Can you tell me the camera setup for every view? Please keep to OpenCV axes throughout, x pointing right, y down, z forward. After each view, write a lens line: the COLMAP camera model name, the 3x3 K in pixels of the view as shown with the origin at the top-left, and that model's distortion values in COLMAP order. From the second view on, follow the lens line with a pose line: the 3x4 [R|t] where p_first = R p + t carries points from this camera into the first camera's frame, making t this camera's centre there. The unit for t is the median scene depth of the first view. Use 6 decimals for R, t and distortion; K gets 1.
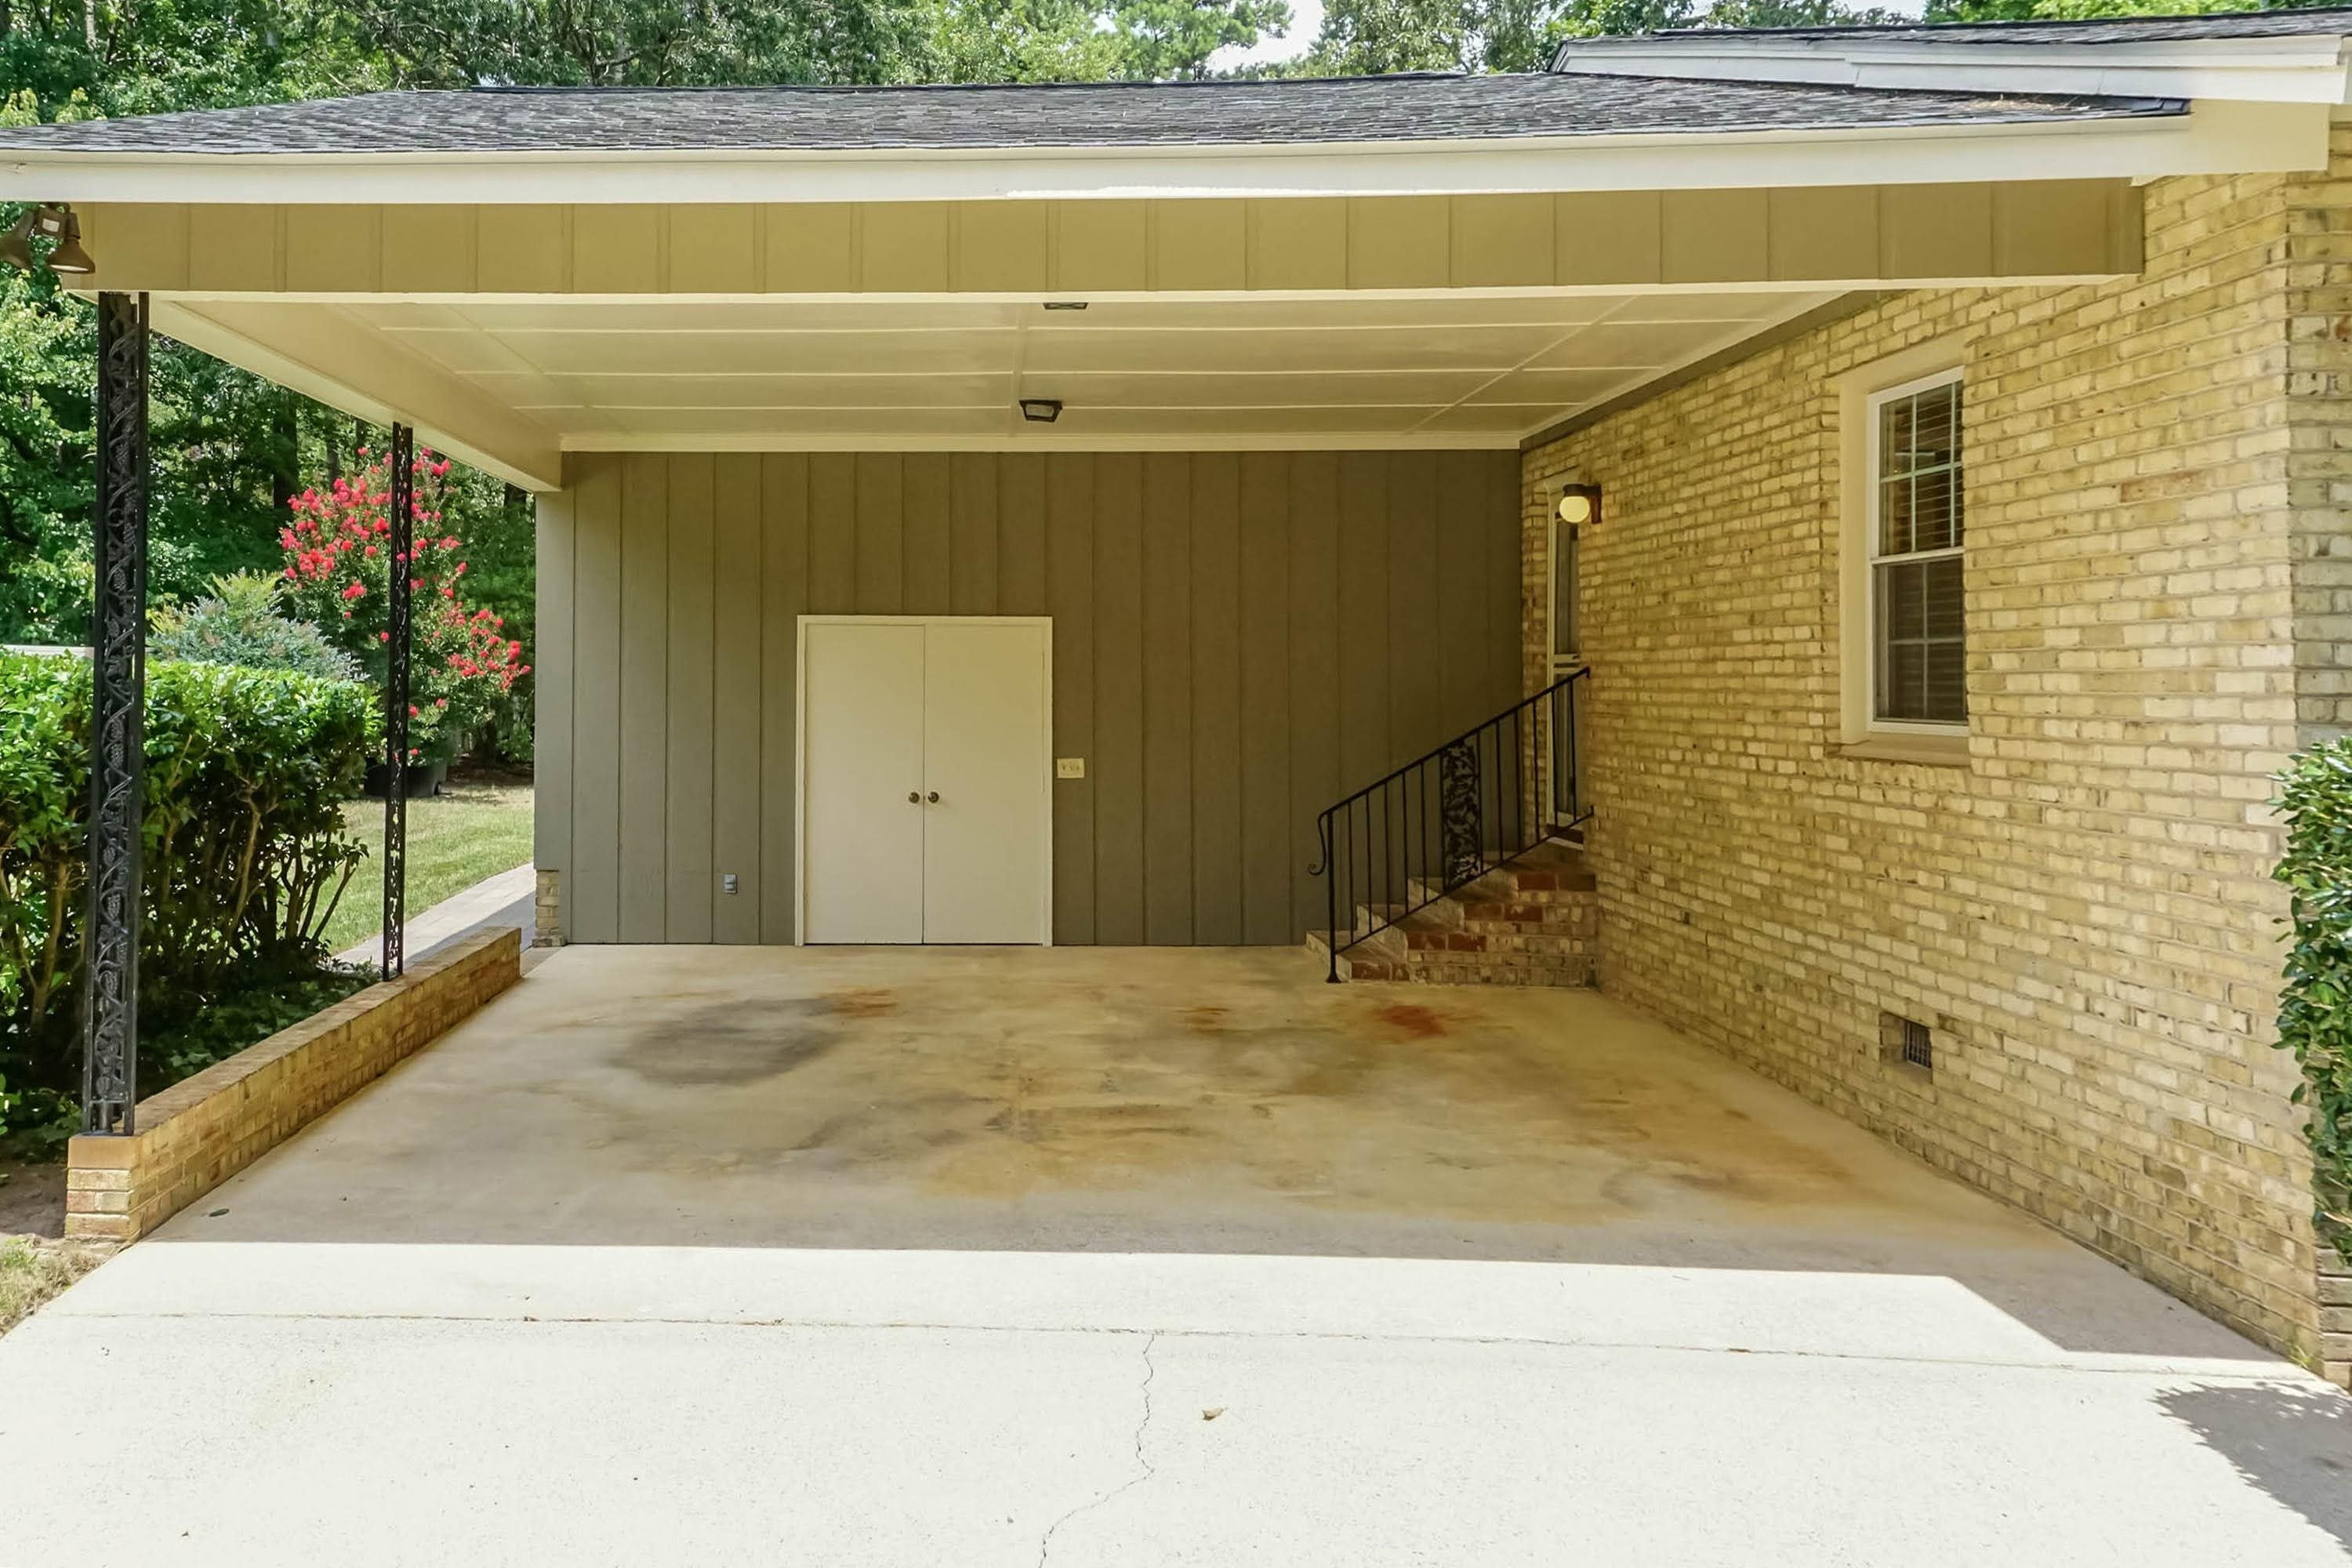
lens RADIAL K [[1495.5, 0, 1176.0], [0, 1495.5, 620.0], [0, 0, 1]] dist [0.051252, -0.000611]
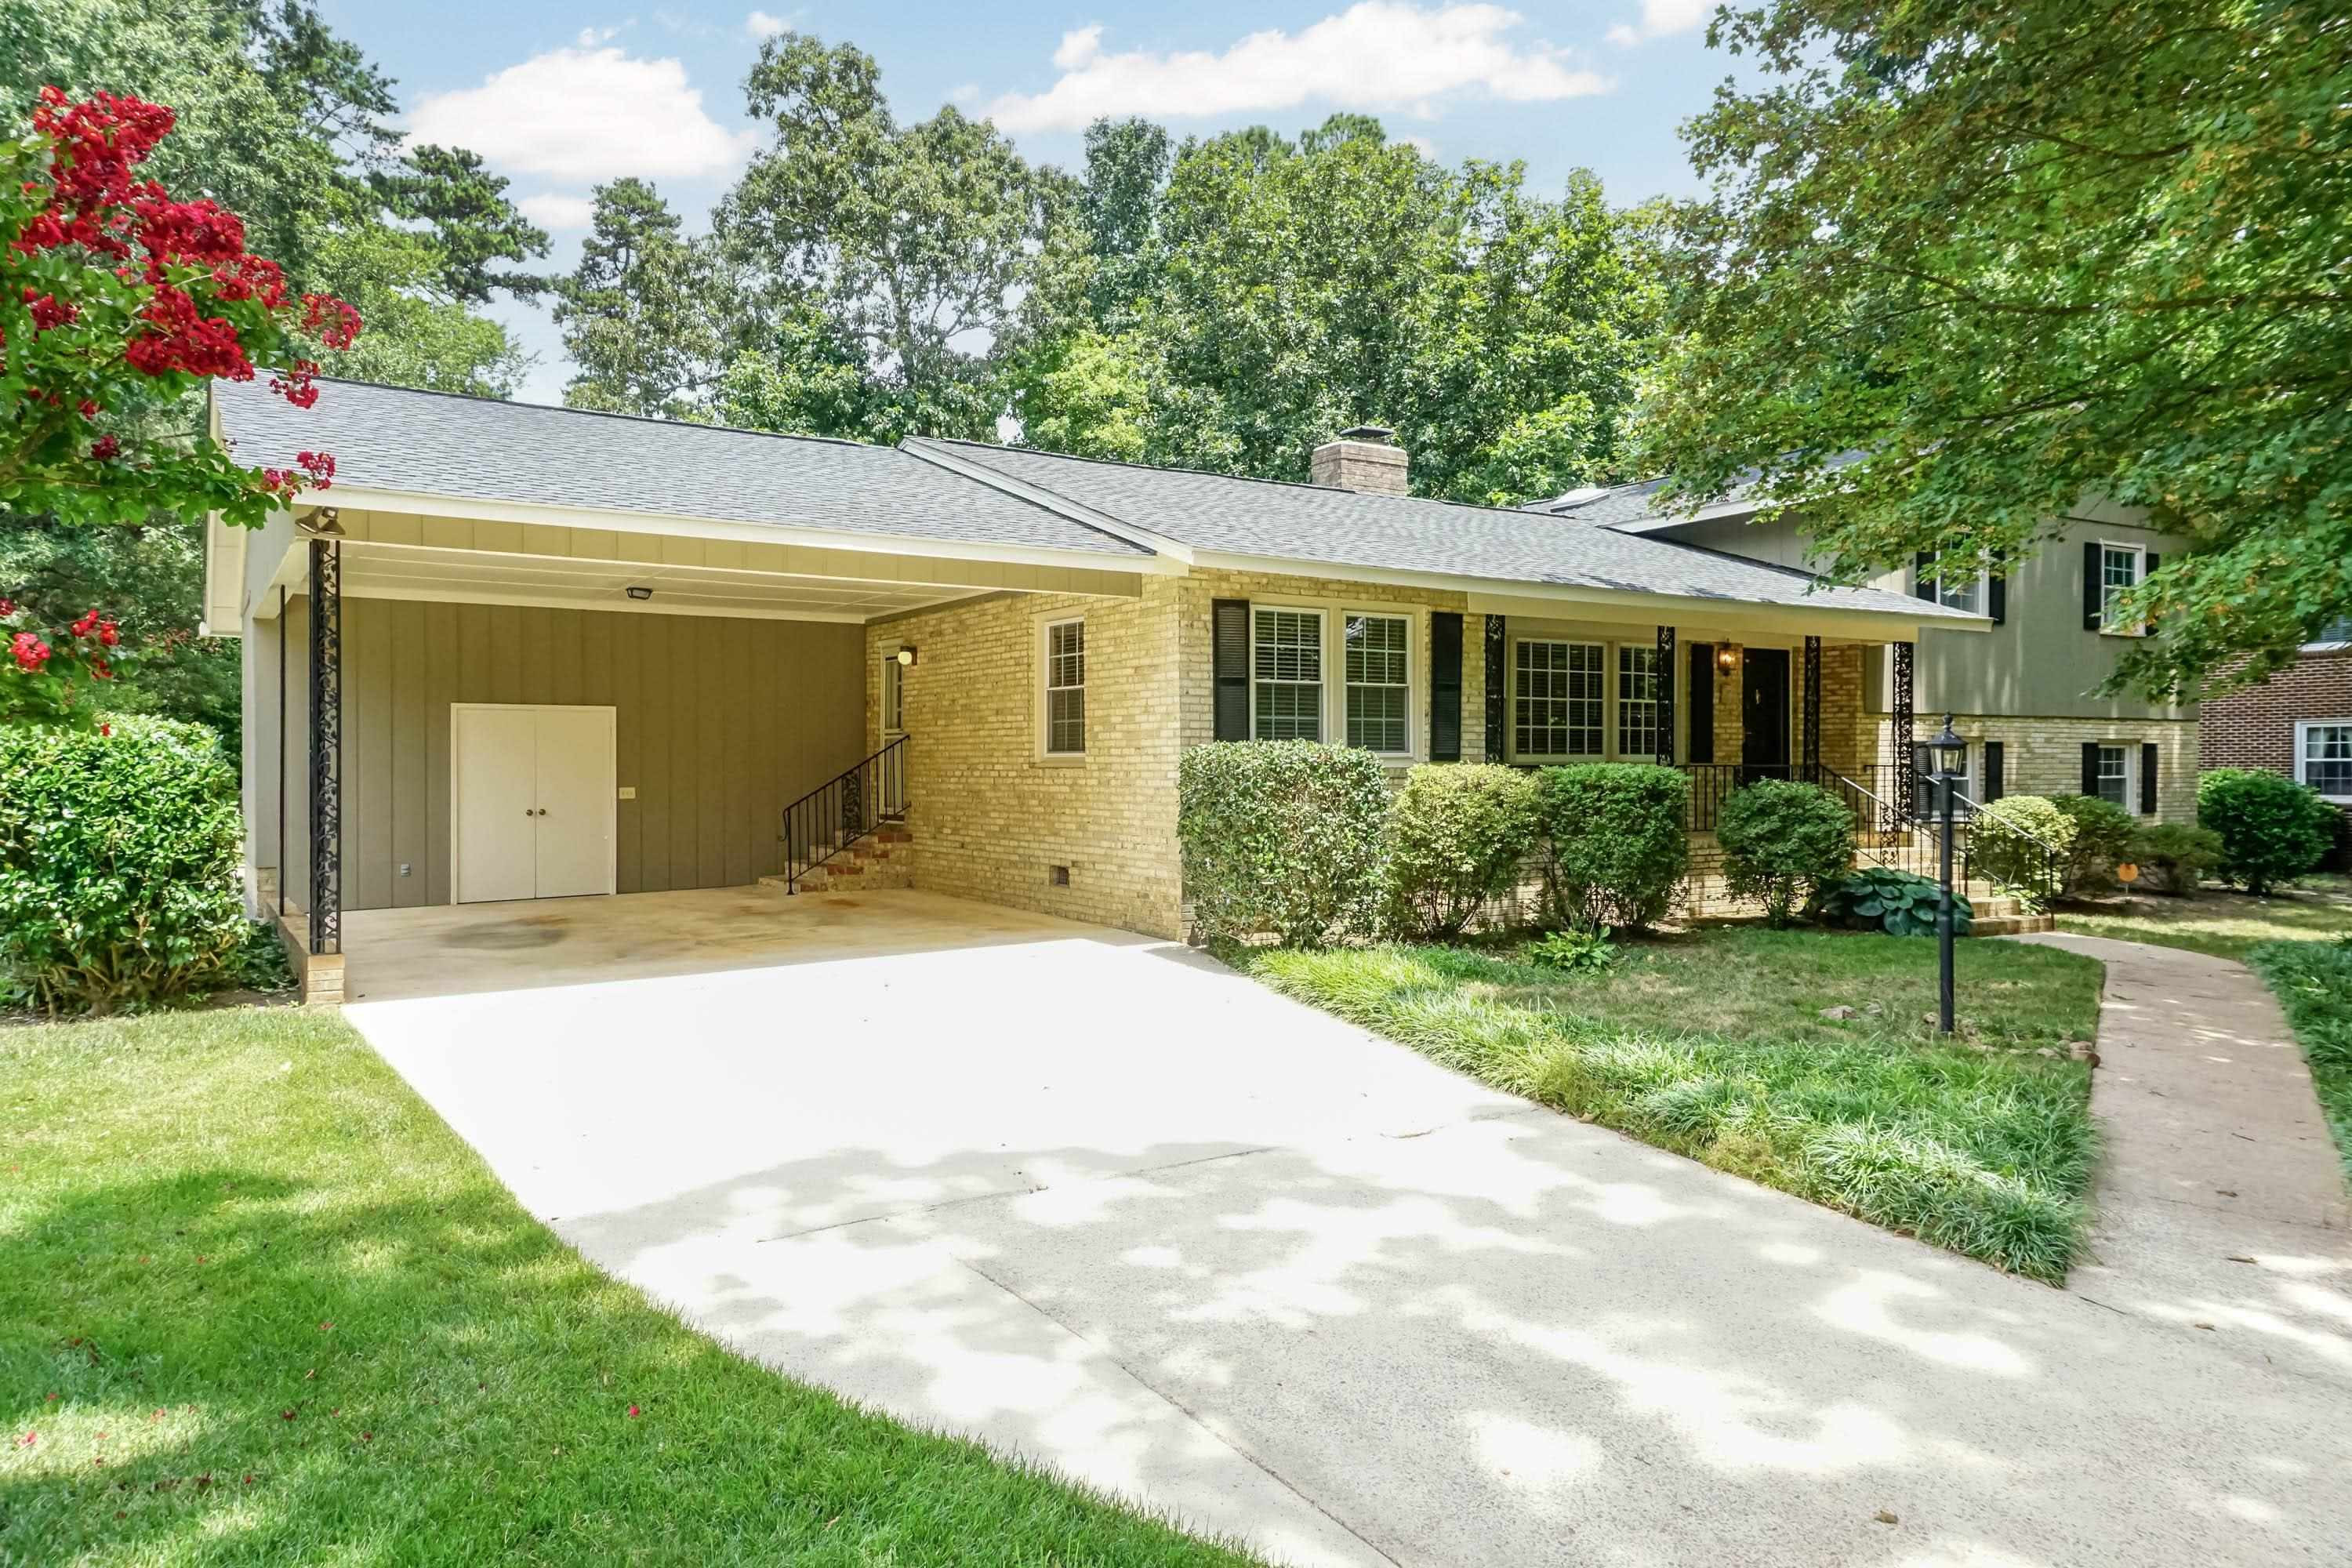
lens RADIAL K [[1391.7, 0, 1171.4], [0, 1391.7, 742.8], [0, 0, 1]] dist [0.001806, 0.000541]
pose [[0.795540, -0.000609, 0.605900, -0.624851], [-0.010711, 0.999829, 0.015069, 0.010344], [-0.605806, -0.018478, 0.795398, -0.776160]]
